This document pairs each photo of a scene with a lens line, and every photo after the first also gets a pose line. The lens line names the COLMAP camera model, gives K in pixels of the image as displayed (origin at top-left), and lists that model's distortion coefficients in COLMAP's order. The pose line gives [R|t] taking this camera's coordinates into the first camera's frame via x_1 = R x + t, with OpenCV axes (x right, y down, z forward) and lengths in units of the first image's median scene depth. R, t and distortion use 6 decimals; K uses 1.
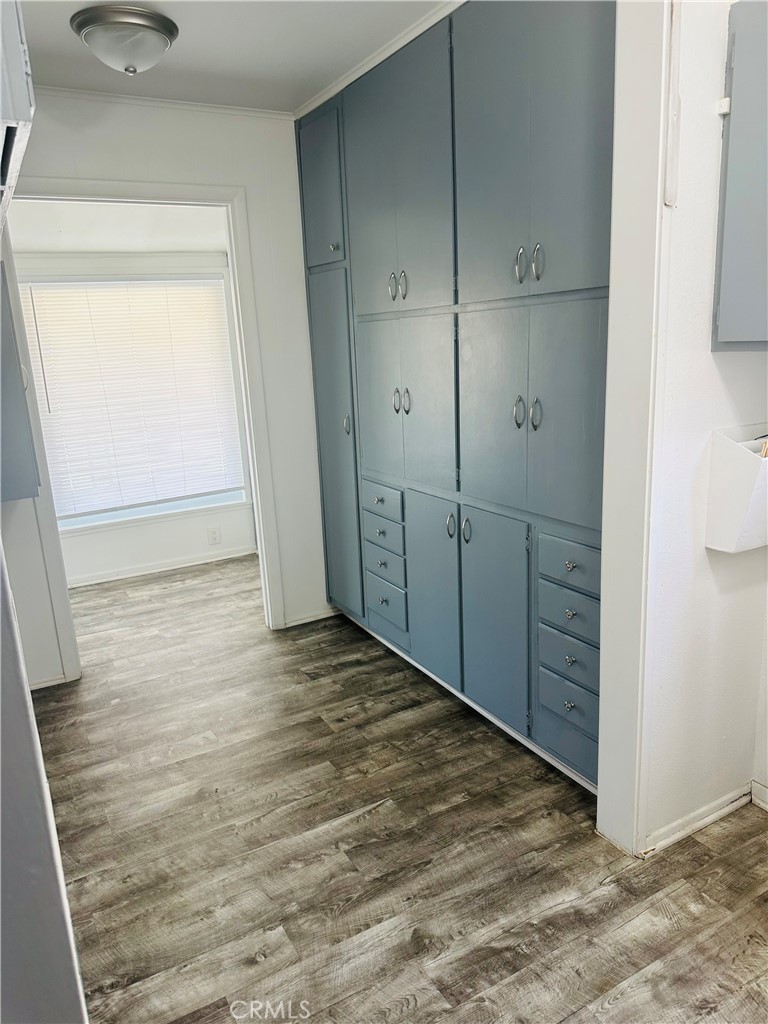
lens RADIAL K [[715.2, 0, 383.5], [0, 715.2, 509.6], [0, 0, 1]] dist [0.010950, -0.028599]
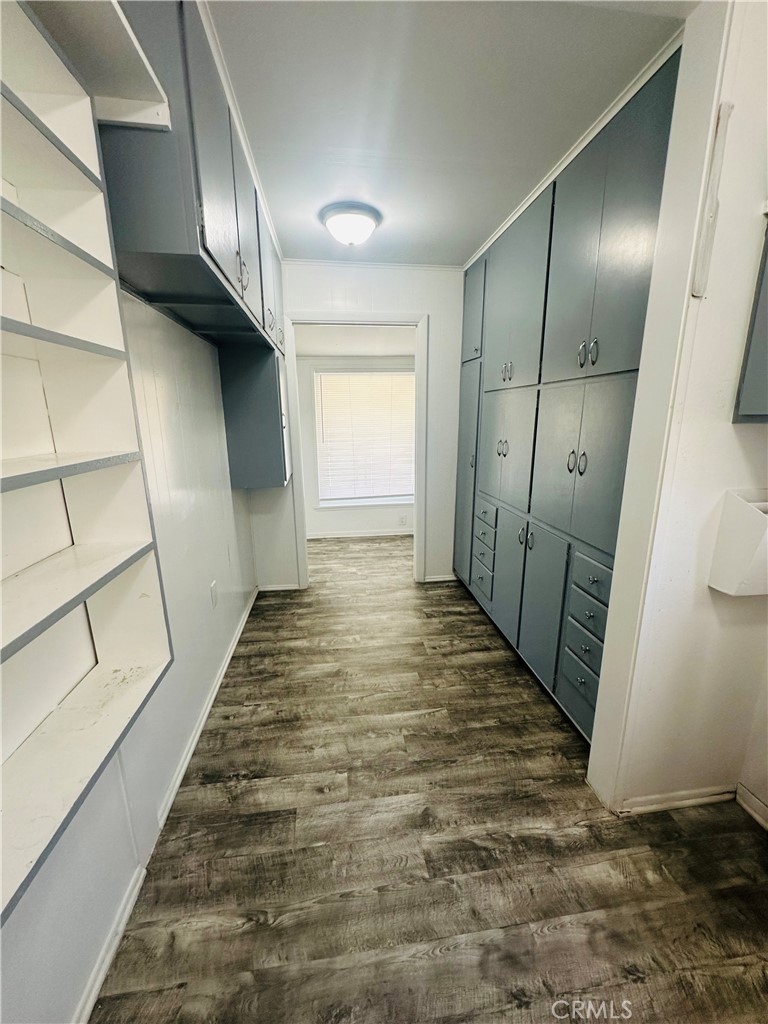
lens RADIAL K [[411.0, 0, 386.2], [0, 411.0, 508.5], [0, 0, 1]] dist [-0.001941, 0.000390]
pose [[0.932626, 0.128188, -0.337307, 0.147001], [-0.128788, 0.991456, 0.020697, -0.019274], [0.337078, 0.024138, 0.941167, 0.148418]]
